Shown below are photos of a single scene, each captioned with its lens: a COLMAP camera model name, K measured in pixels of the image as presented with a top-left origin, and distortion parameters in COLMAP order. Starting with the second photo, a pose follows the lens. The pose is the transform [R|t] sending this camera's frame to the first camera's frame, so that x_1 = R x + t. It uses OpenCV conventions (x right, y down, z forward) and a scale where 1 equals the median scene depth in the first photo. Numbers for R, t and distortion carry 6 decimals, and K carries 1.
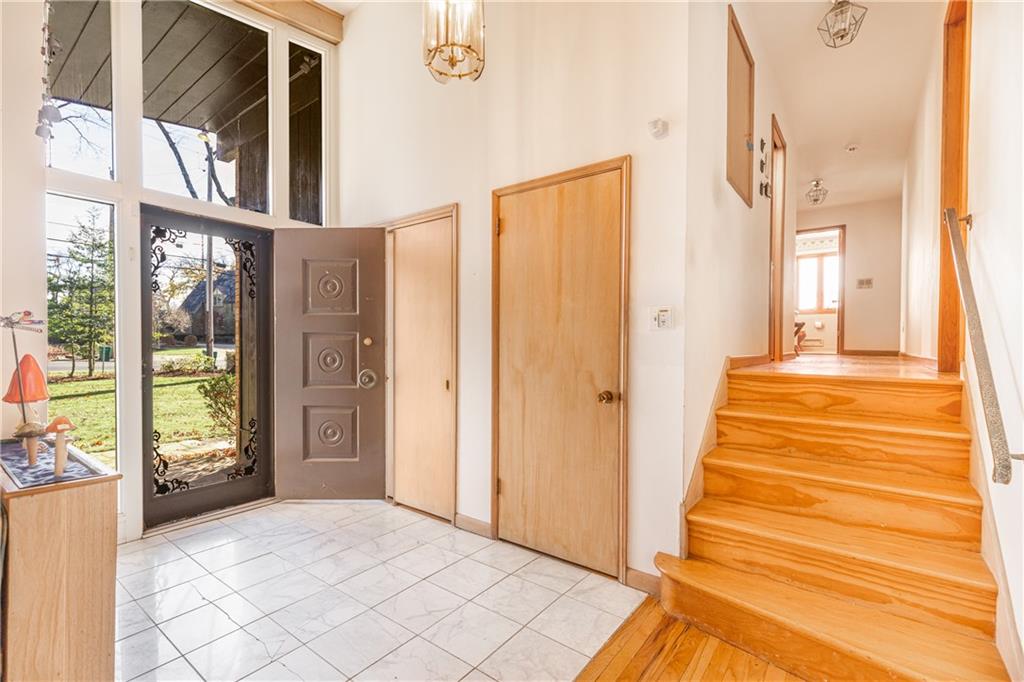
lens RADIAL K [[459.9, 0, 508.7], [0, 459.9, 345.5], [0, 0, 1]] dist [-0.002290, 0.000149]
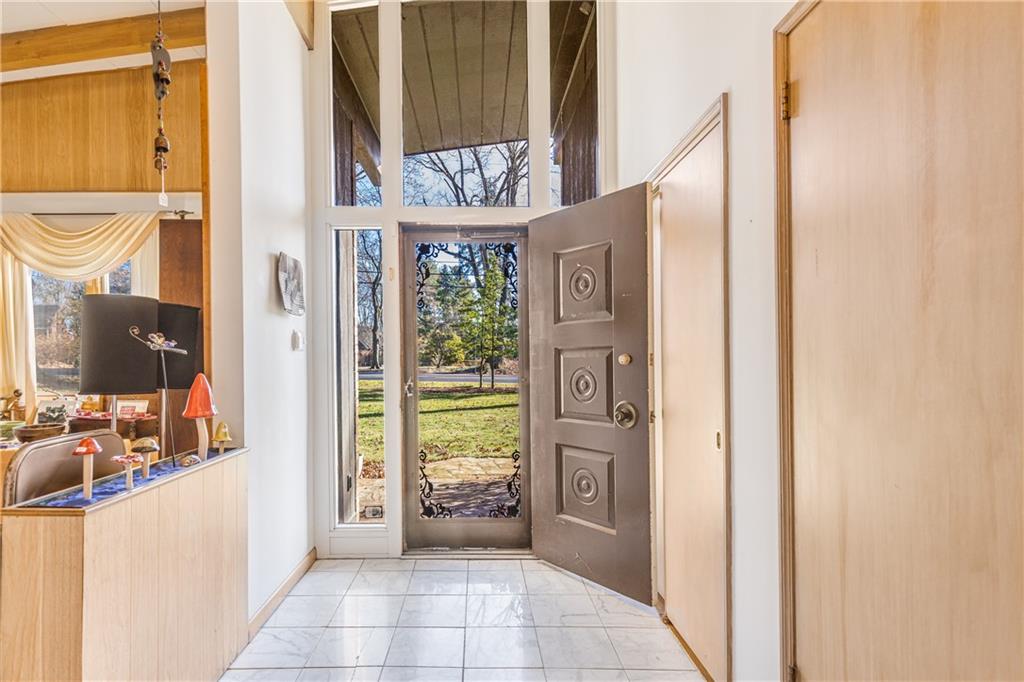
lens RADIAL K [[496.7, 0, 535.4], [0, 496.7, 353.8], [0, 0, 1]] dist [-0.000496, -0.001745]
pose [[0.601679, -0.010486, -0.798669, 0.224035], [-0.000832, 0.999905, -0.013754, -0.007037], [0.798737, 0.008940, 0.601613, 0.539599]]
